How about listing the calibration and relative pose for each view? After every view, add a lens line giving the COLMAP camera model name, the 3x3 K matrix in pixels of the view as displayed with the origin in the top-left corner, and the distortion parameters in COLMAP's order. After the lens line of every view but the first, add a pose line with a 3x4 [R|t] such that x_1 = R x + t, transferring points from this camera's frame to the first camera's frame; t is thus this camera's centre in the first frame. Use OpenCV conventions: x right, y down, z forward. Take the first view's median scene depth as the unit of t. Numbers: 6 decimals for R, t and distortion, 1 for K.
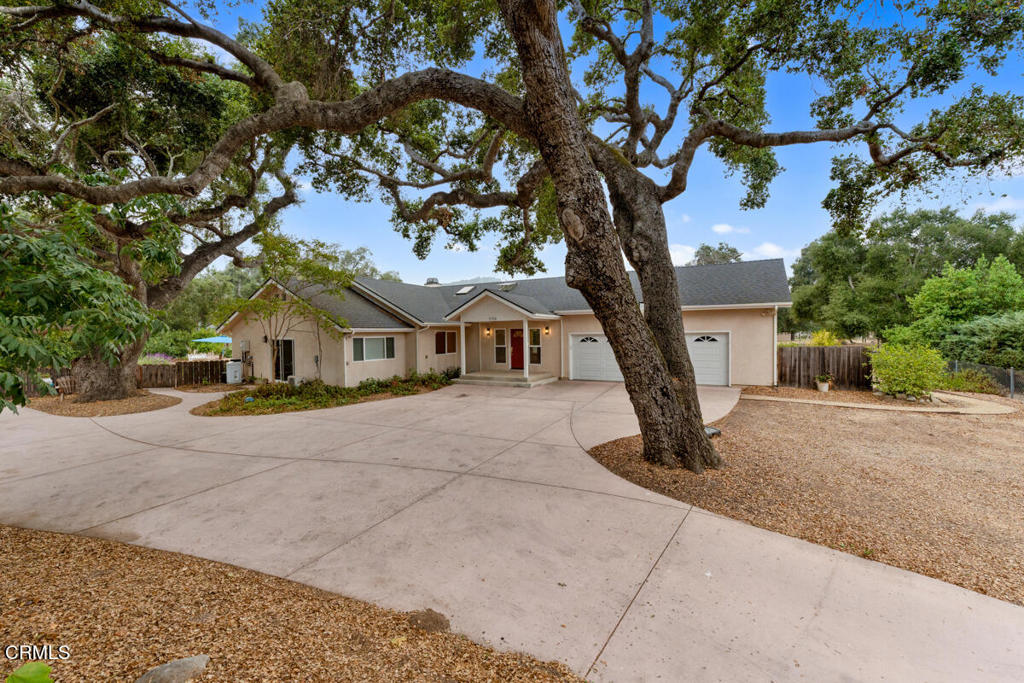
lens RADIAL K [[426.6, 0, 511.1], [0, 426.6, 331.5], [0, 0, 1]] dist [0.001511, 0.000100]
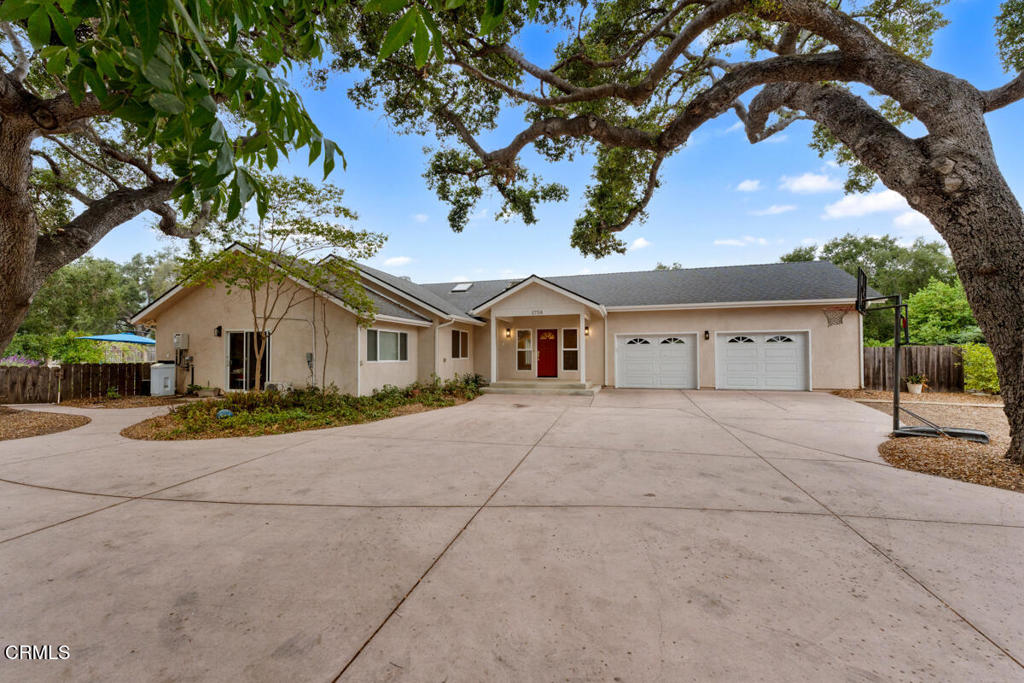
lens RADIAL K [[420.9, 0, 512.0], [0, 420.9, 341.5], [0, 0, 1]] dist [0.000560, 0.000038]
pose [[0.975374, 0.019337, 0.219706, -0.276992], [-0.011691, 0.999282, -0.036050, 0.057428], [-0.220246, 0.032594, 0.974900, 0.239172]]
